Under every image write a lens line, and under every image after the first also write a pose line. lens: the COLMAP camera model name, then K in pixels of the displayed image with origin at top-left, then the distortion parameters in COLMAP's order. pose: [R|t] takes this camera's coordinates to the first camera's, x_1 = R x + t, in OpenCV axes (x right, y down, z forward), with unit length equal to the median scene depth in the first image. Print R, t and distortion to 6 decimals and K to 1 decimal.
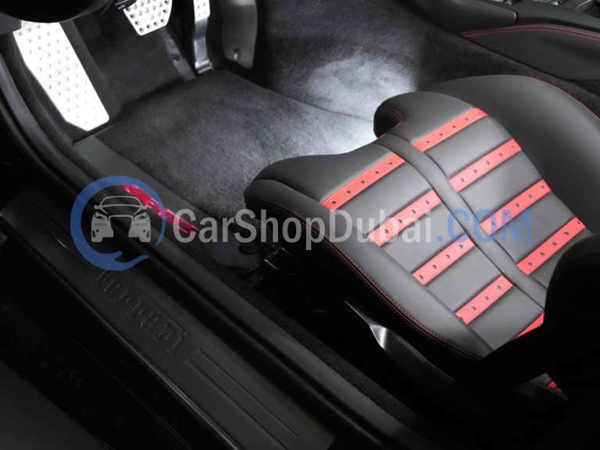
lens RADIAL K [[788.6, 0, 303.9], [0, 788.6, 225.0], [0, 0, 1]] dist [-0.002985, 0.000000]
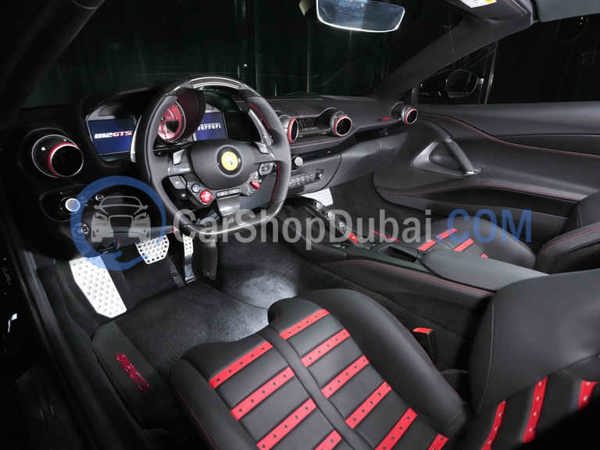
lens RADIAL K [[353.0, 0, 296.9], [0, 353.0, 226.2], [0, 0, 1]] dist [-0.020856, 0.011846]
pose [[0.999857, -0.000564, 0.016926, 0.128860], [0.005810, 0.950217, -0.311535, -0.070627], [-0.015907, 0.311589, 0.950084, 0.198989]]
